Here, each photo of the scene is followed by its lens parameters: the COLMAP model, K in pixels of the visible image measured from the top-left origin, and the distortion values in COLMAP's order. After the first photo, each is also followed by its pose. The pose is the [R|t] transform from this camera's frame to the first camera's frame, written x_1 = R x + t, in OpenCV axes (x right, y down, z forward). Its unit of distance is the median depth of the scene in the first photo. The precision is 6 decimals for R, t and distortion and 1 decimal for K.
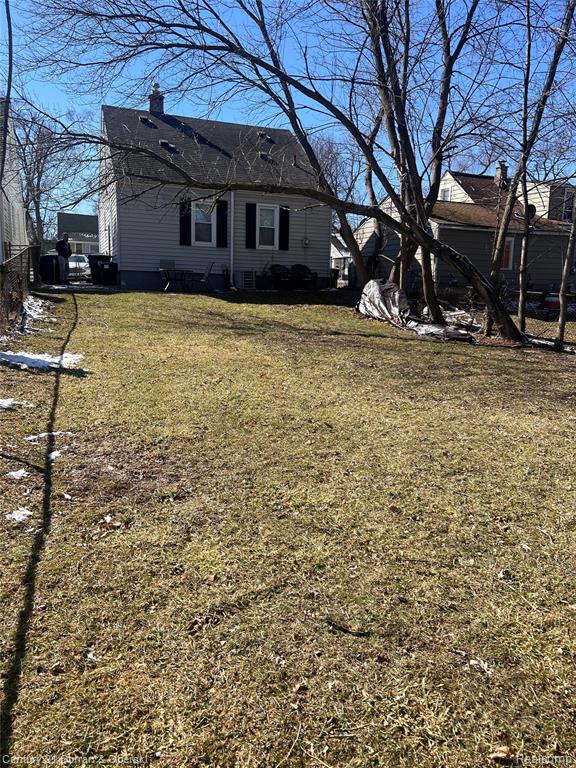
lens RADIAL K [[578.0, 0, 288.0], [0, 578.0, 384.0], [0, 0, 1]] dist [0.048982, -0.000557]
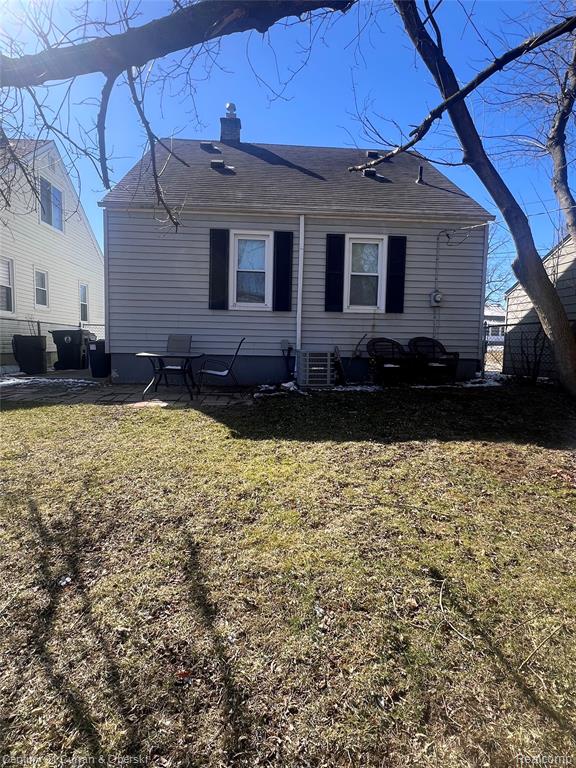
lens RADIAL K [[424.5, 0, 288.0], [0, 424.5, 384.0], [0, 0, 1]] dist [0.038409, 0.000083]
pose [[0.953349, 0.017565, -0.301360, 0.020387], [-0.043409, 0.995907, -0.079276, -0.127104], [0.298734, 0.088660, 0.950209, 0.592606]]
